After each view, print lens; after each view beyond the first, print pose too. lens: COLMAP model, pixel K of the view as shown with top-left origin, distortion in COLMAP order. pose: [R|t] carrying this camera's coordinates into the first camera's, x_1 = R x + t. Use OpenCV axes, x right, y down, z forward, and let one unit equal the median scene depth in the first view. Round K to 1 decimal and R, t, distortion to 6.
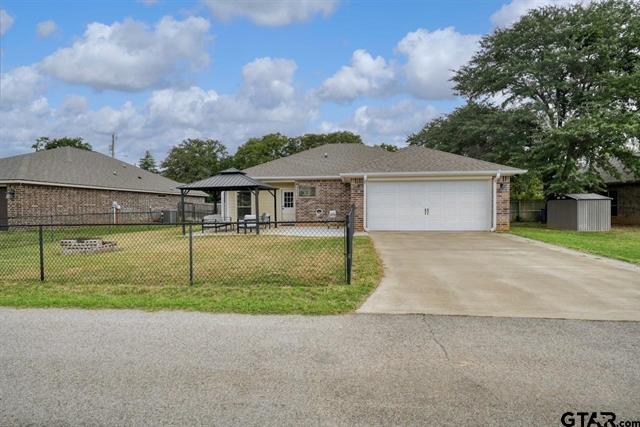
lens RADIAL K [[326.0, 0, 317.4], [0, 326.0, 215.0], [0, 0, 1]] dist [0.001966, 0.000202]
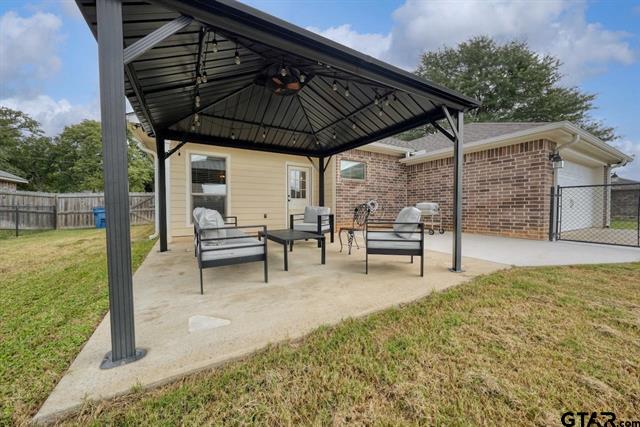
lens RADIAL K [[234.9, 0, 320.0], [0, 234.9, 213.5], [0, 0, 1]] dist [-0.001655, -0.000015]
pose [[0.800012, -0.006200, 0.599952, -0.262908], [0.009956, 0.999946, -0.002942, 0.003872], [-0.599902, 0.008327, 0.800030, 0.575576]]
